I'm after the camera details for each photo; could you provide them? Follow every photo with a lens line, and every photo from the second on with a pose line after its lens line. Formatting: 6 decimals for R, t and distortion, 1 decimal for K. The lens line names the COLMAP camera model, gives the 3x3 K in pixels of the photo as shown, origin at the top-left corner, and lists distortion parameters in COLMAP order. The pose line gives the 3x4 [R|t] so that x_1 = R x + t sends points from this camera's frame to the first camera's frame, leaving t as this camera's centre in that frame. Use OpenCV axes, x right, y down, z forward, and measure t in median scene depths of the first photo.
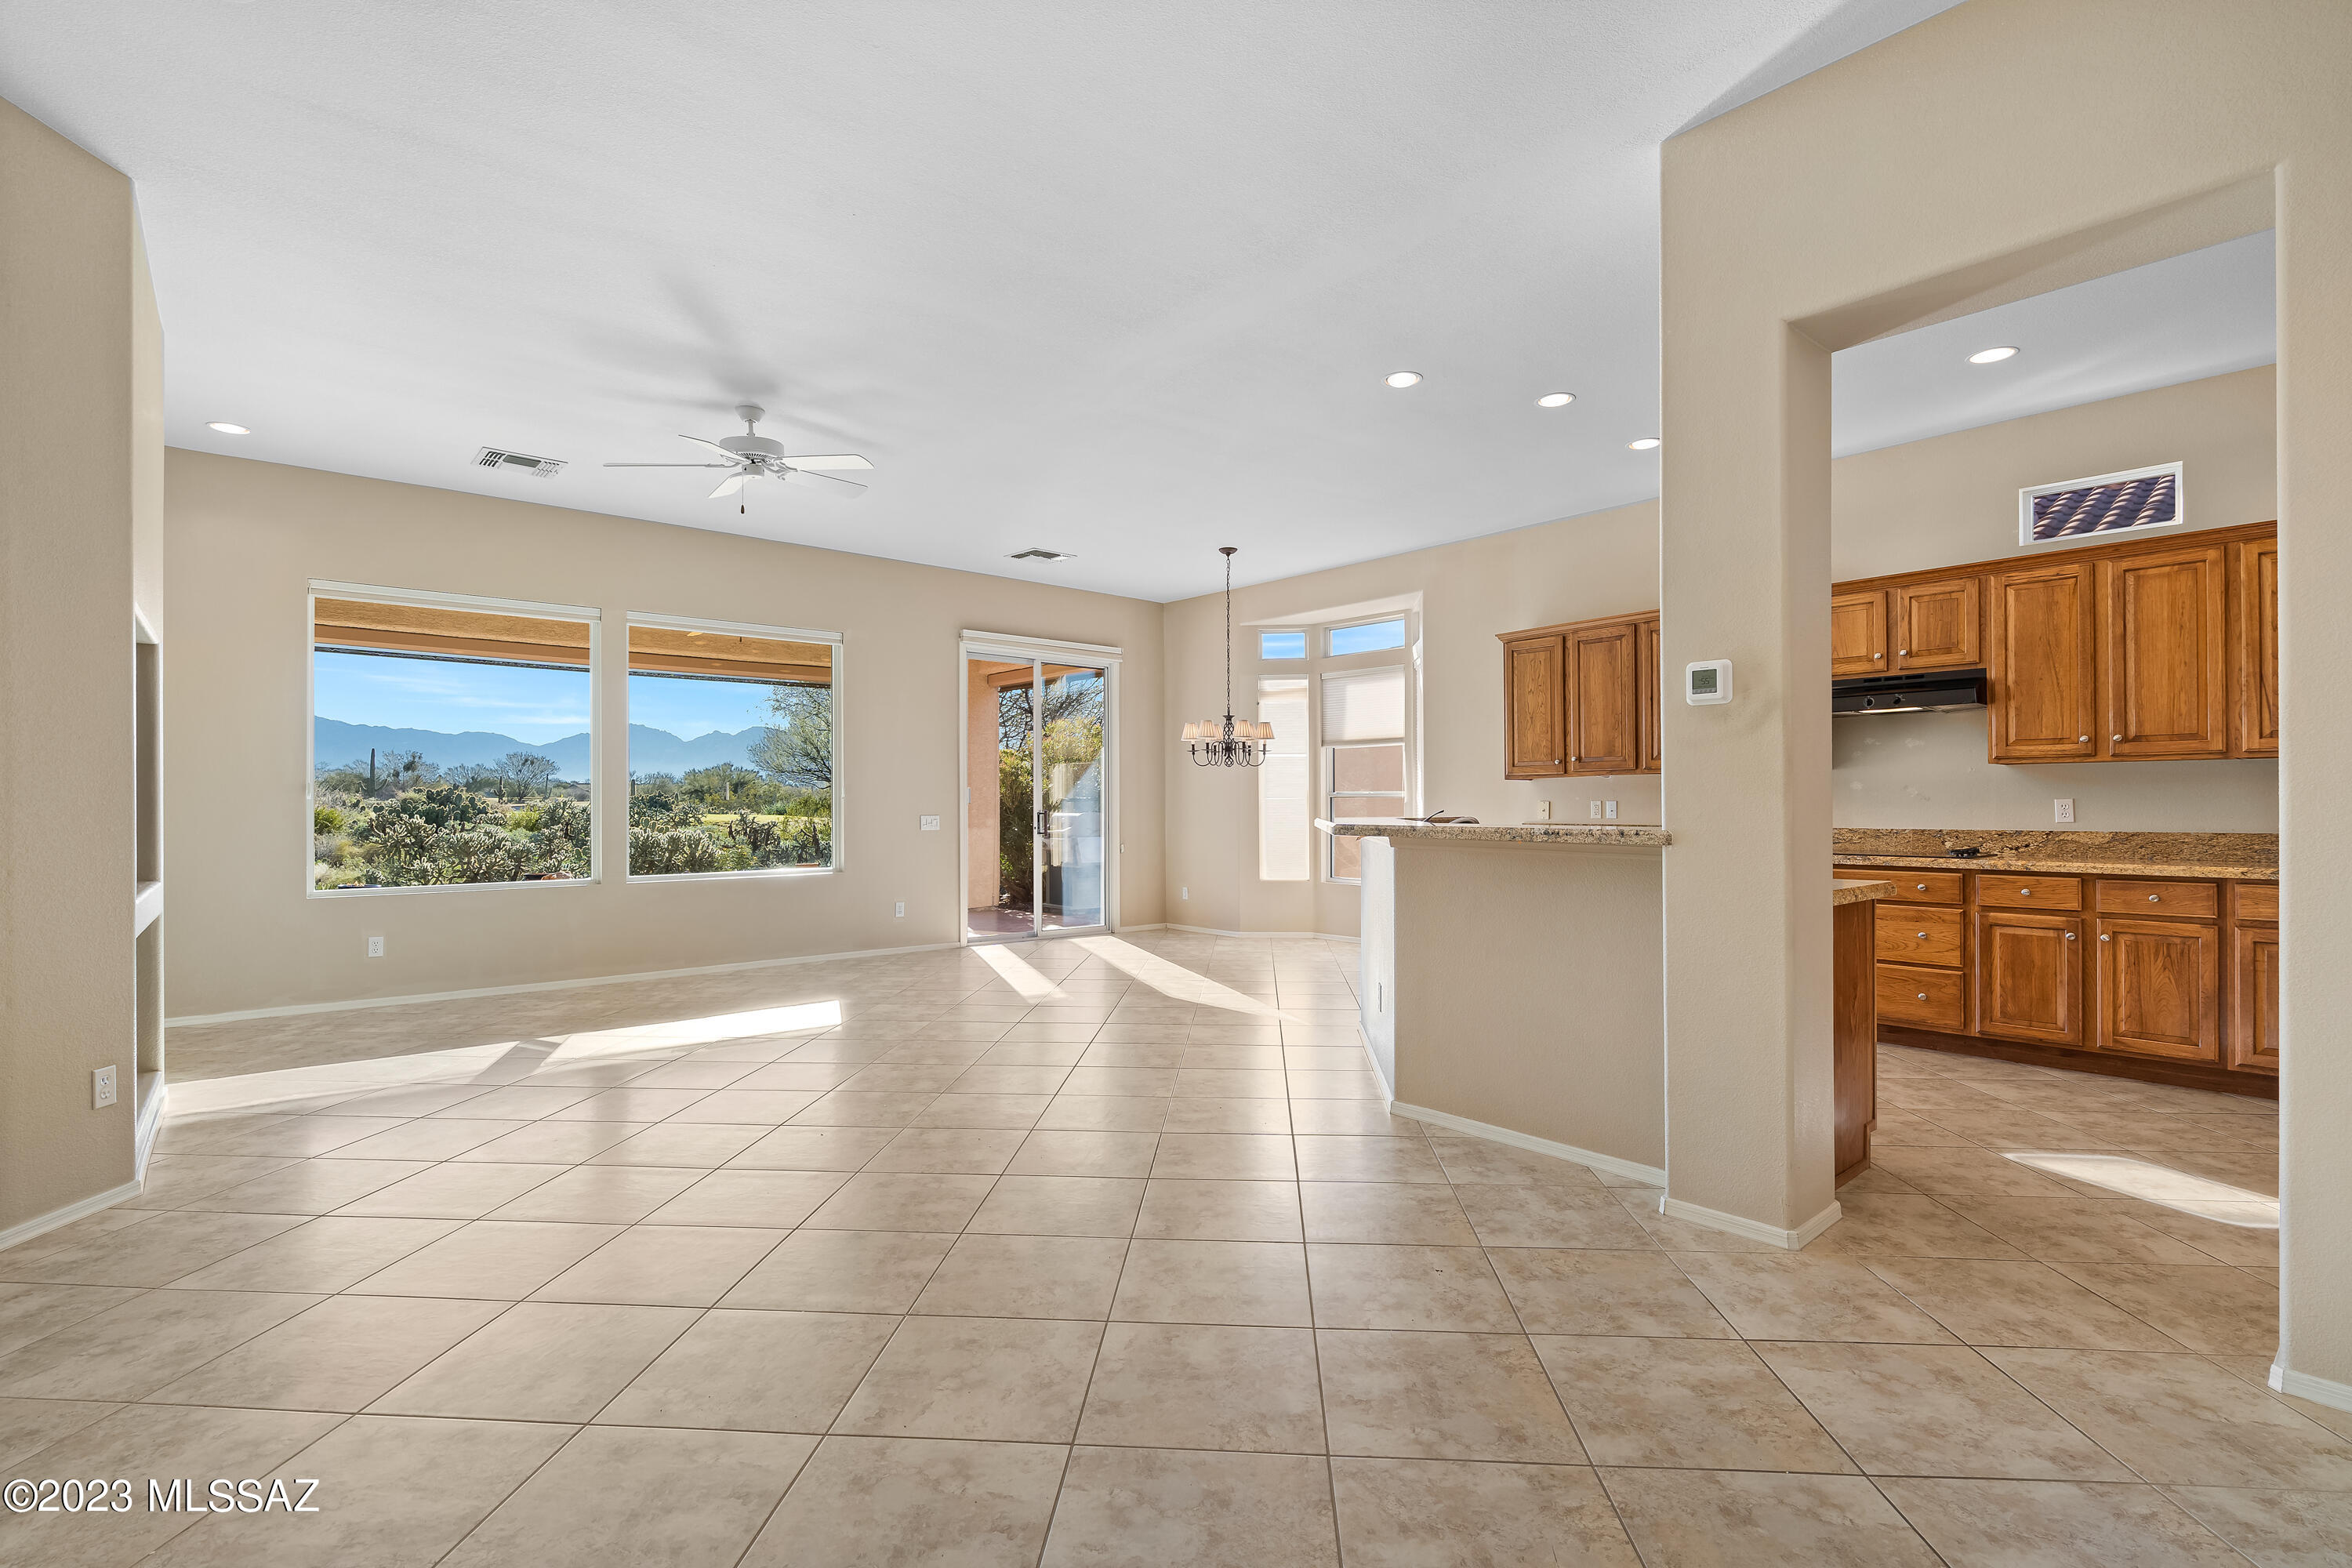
lens RADIAL K [[1082.4, 0, 1179.0], [0, 1082.4, 807.8], [0, 0, 1]] dist [-0.000769, 0.000670]
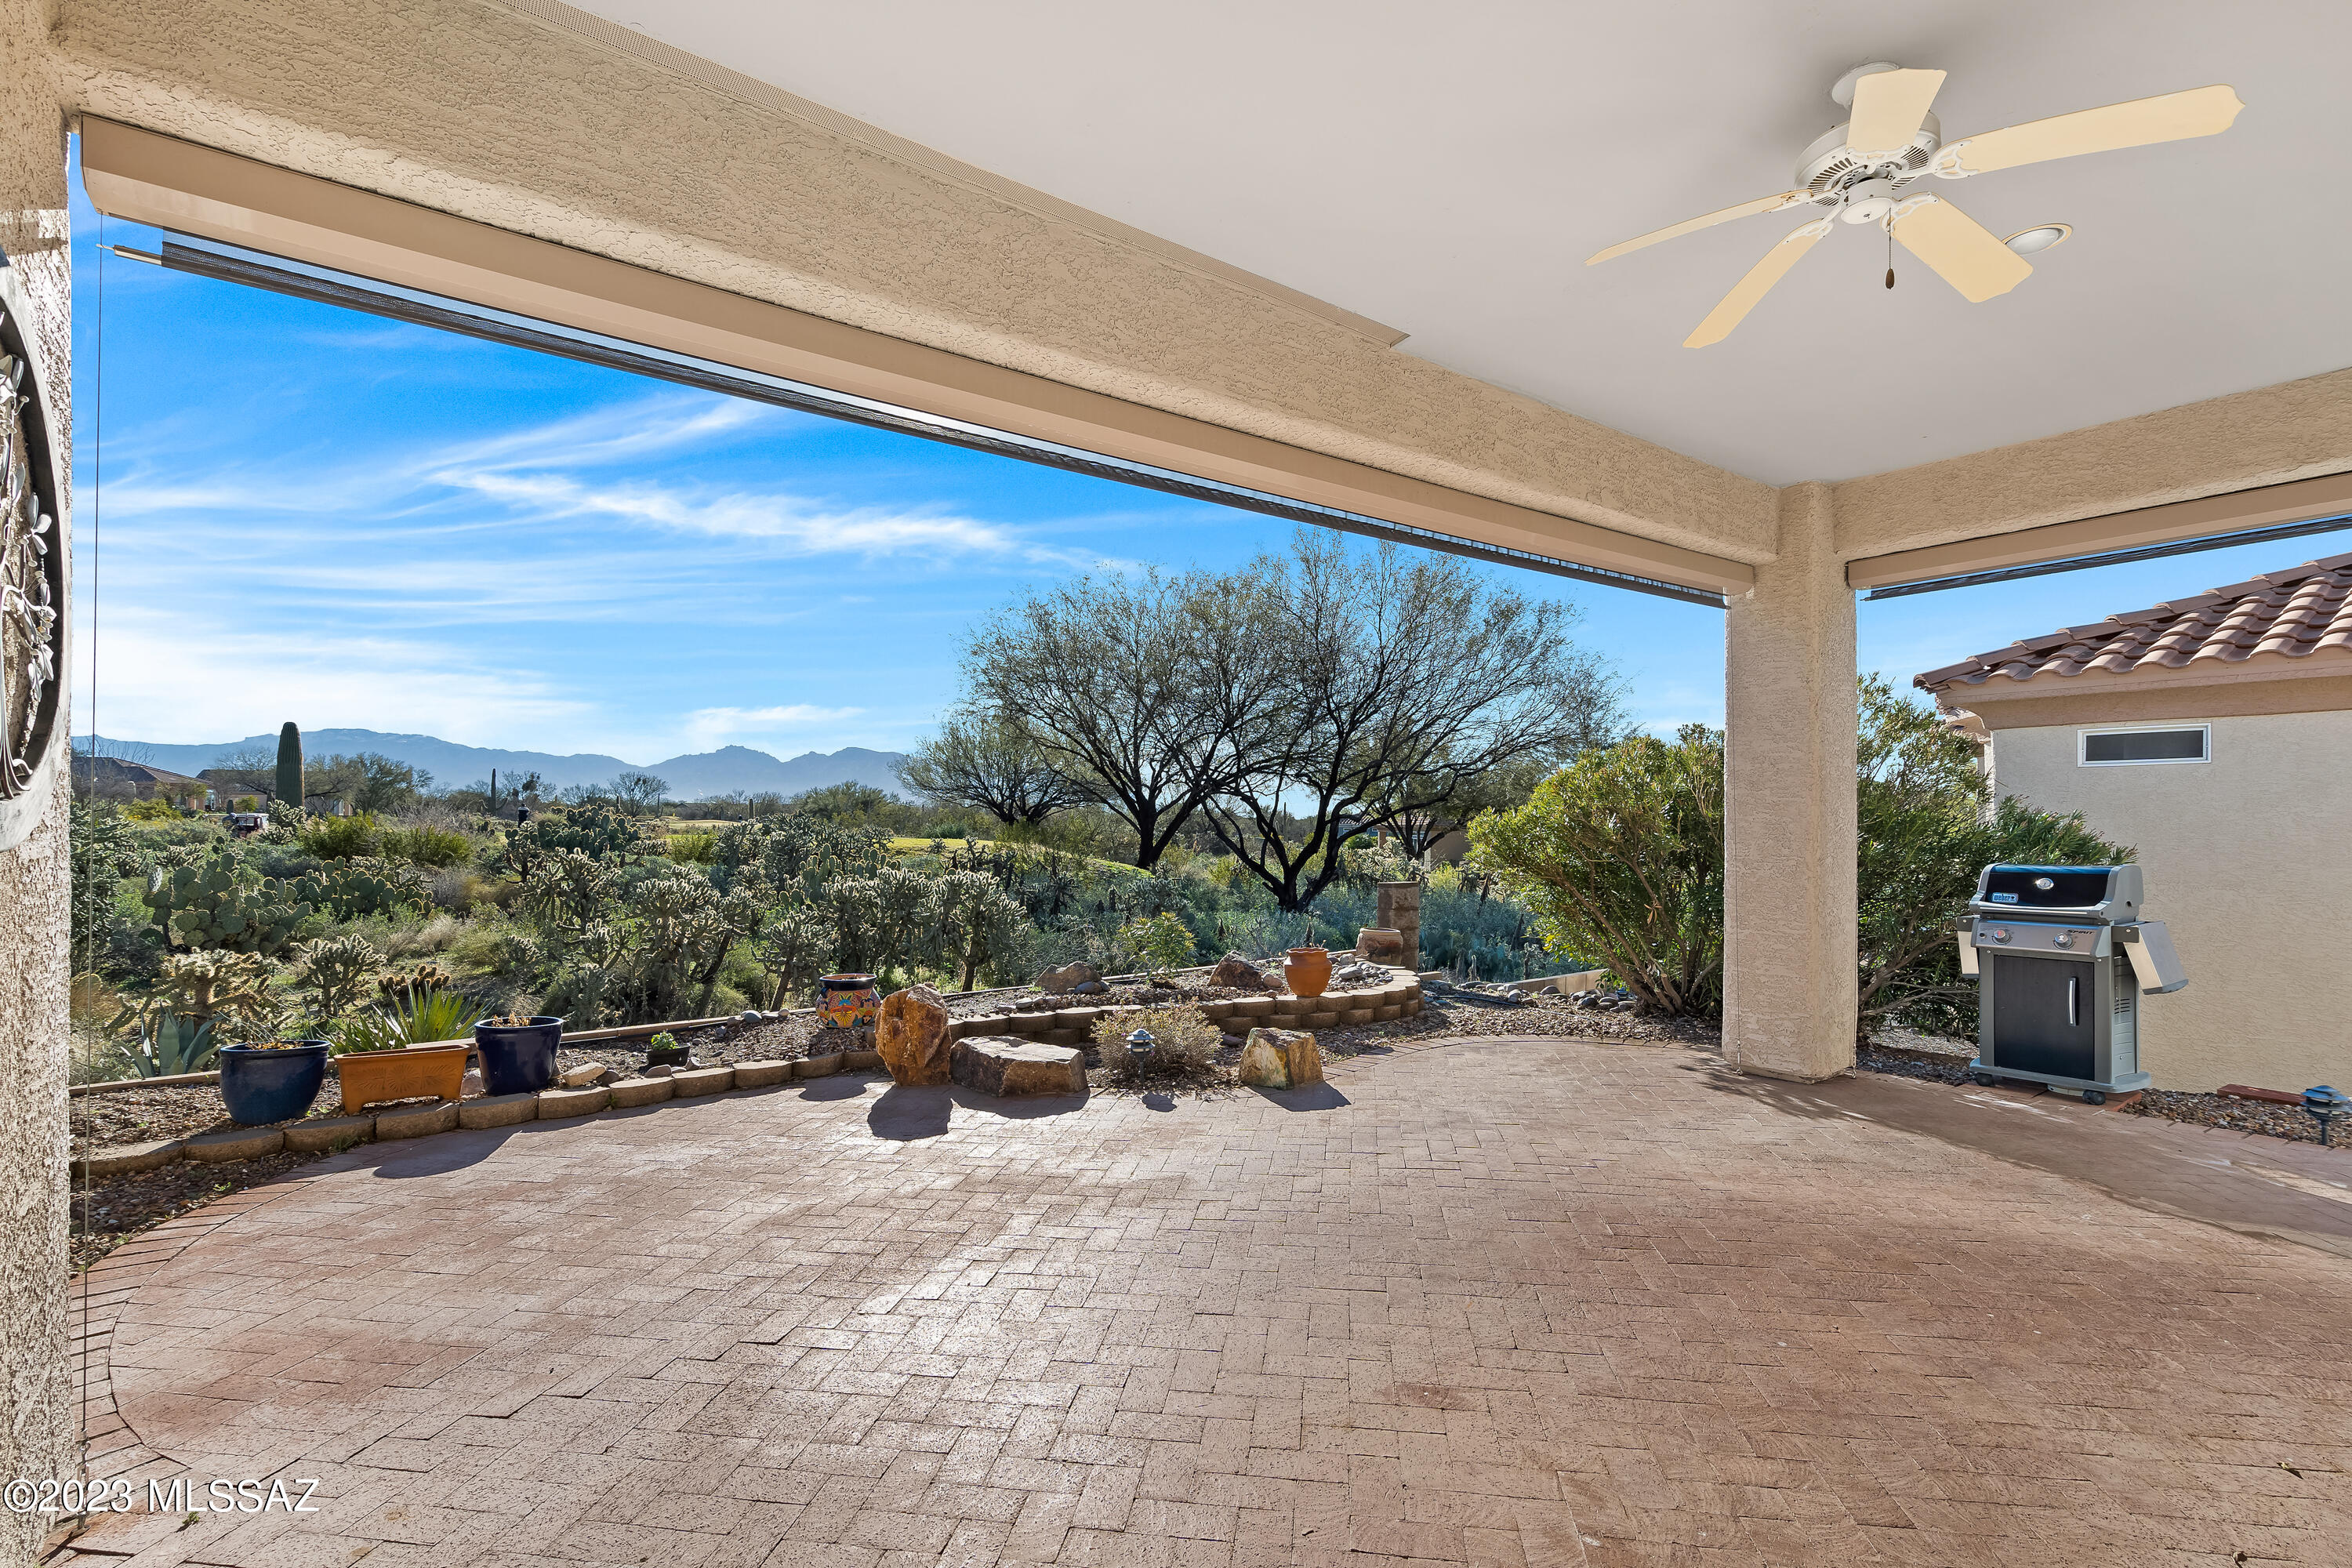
lens RADIAL K [[1082.4, 0, 1179.0], [0, 1082.4, 807.8], [0, 0, 1]] dist [-0.000769, 0.000670]
pose [[0.997278, -0.000459, -0.073725, -0.660063], [-0.000869, 0.999838, -0.017981, -0.014928], [0.073722, 0.017996, 0.997116, 0.833857]]
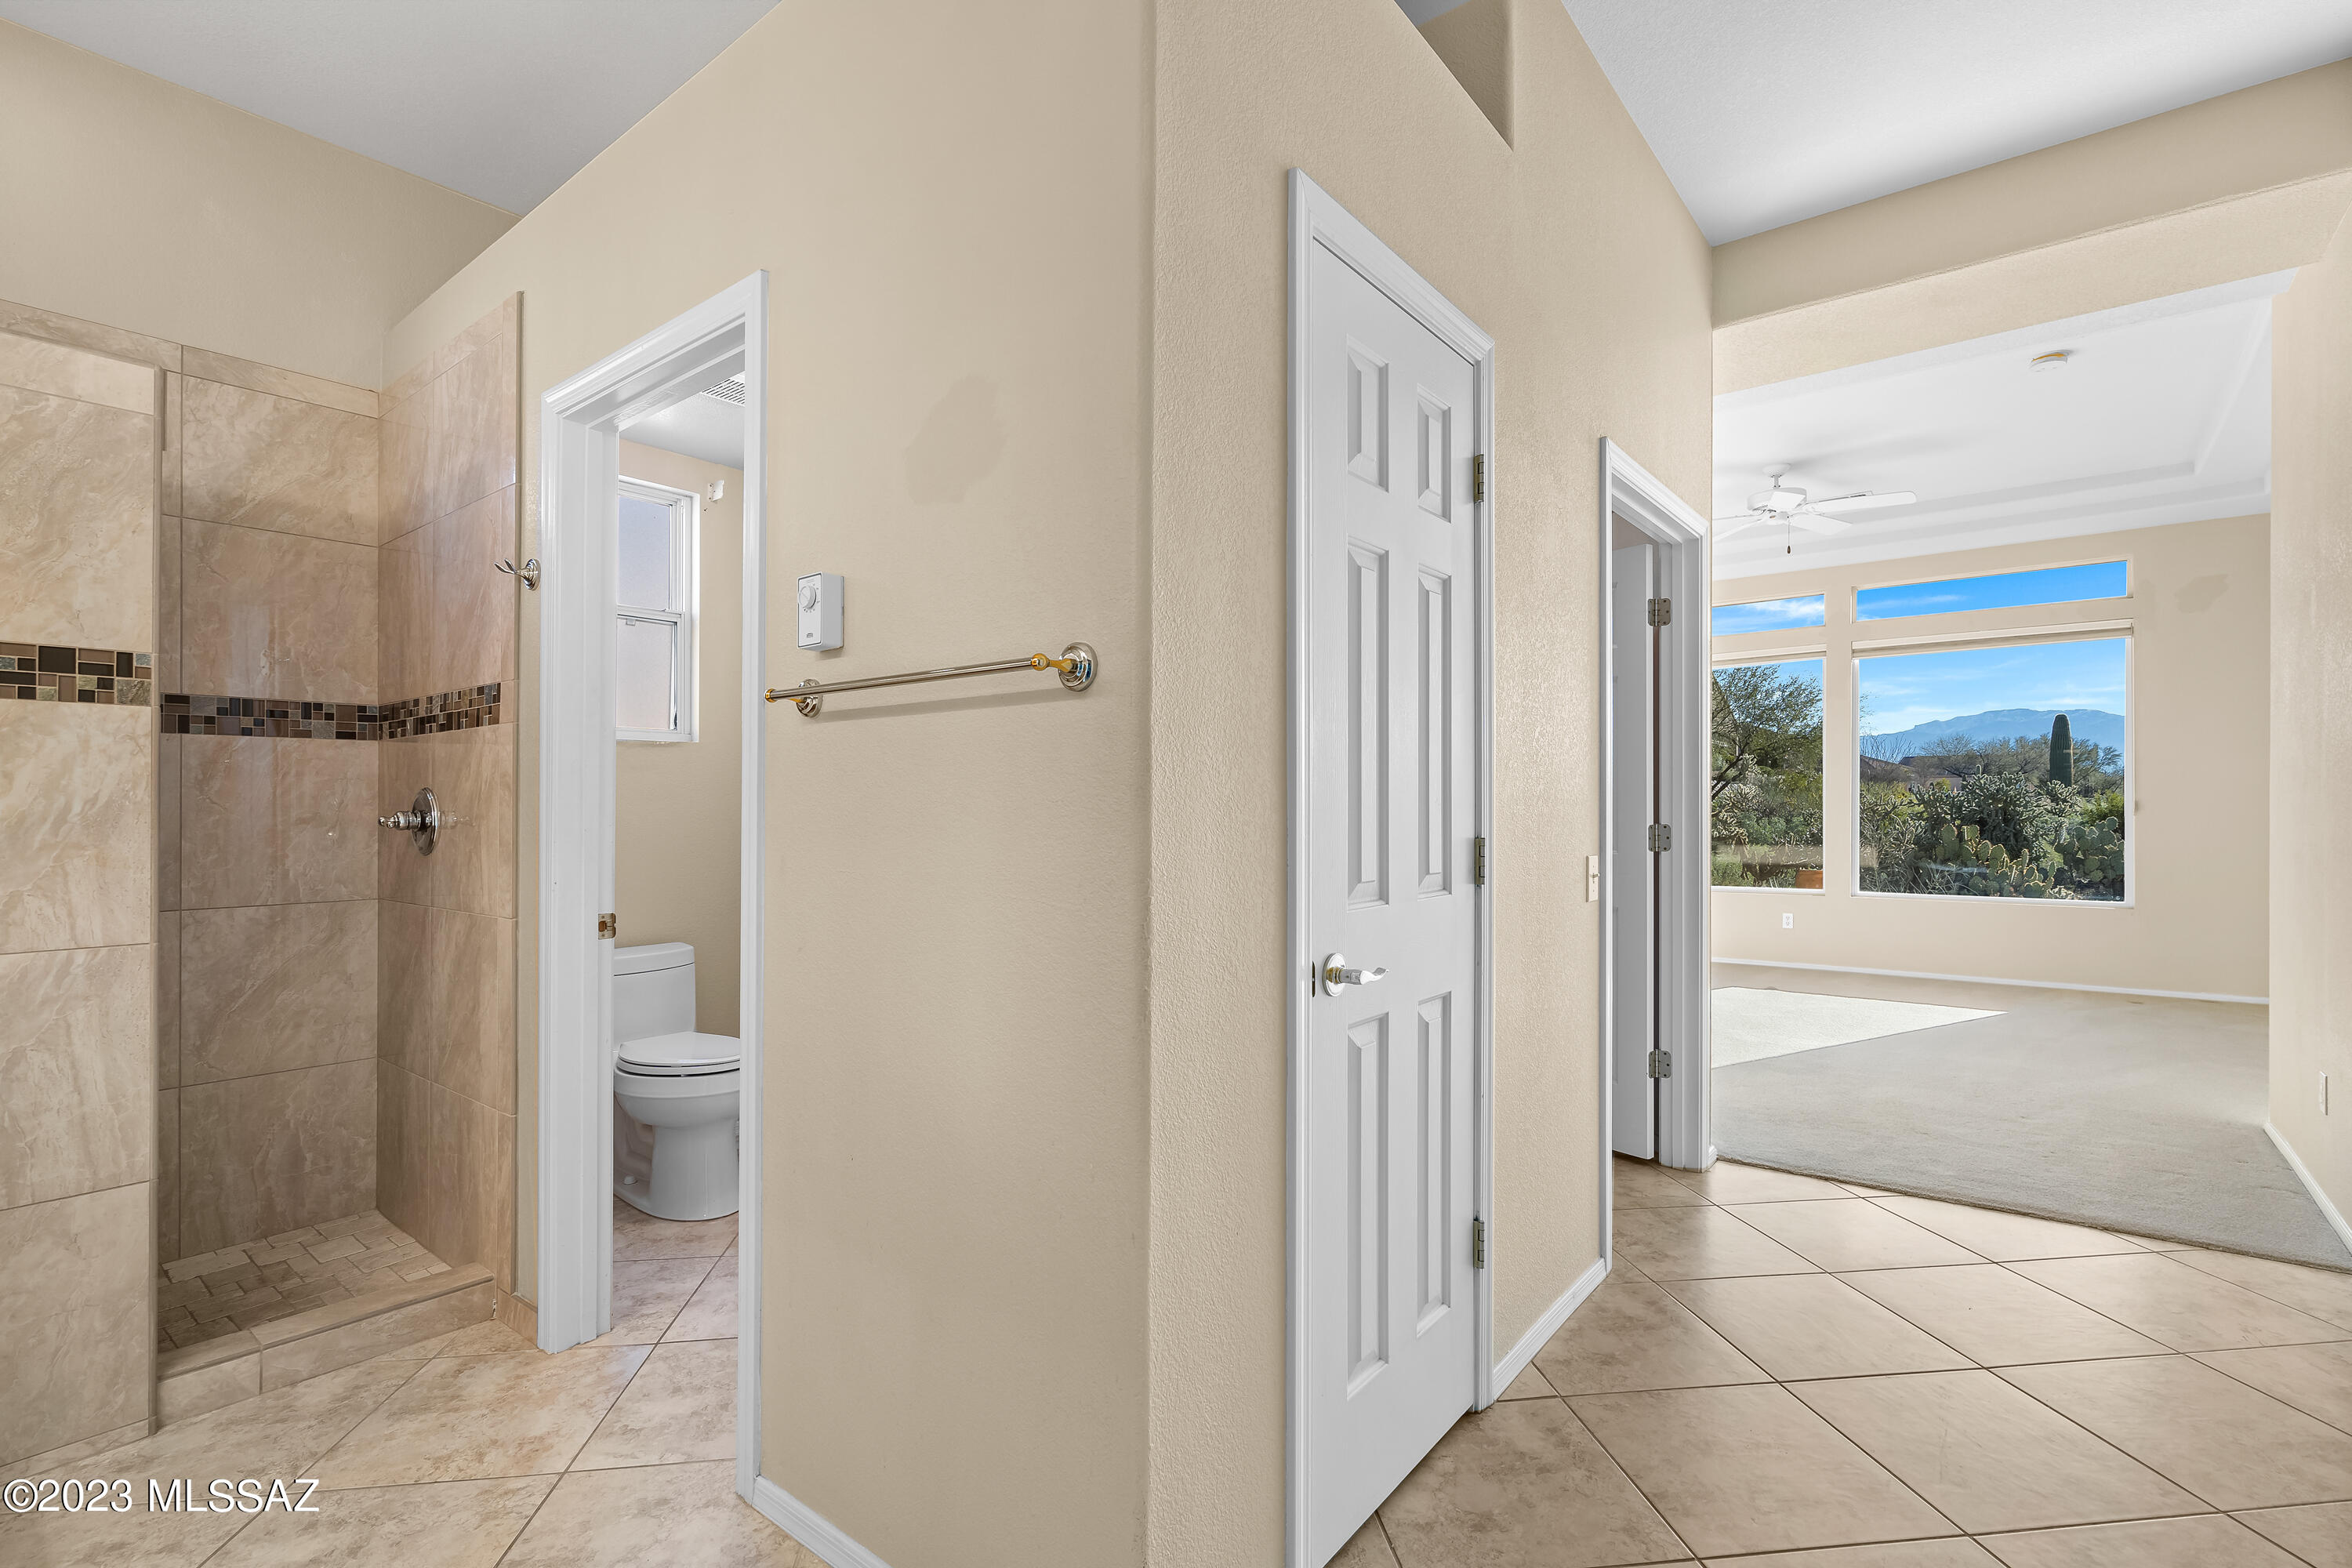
lens RADIAL K [[1082.4, 0, 1179.0], [0, 1082.4, 807.8], [0, 0, 1]] dist [-0.000769, 0.000670]
pose [[0.188854, 0.005188, -0.981992, -0.321255], [-0.004172, 0.999981, 0.004481, -0.001632], [0.981996, 0.003250, 0.188872, 0.046937]]
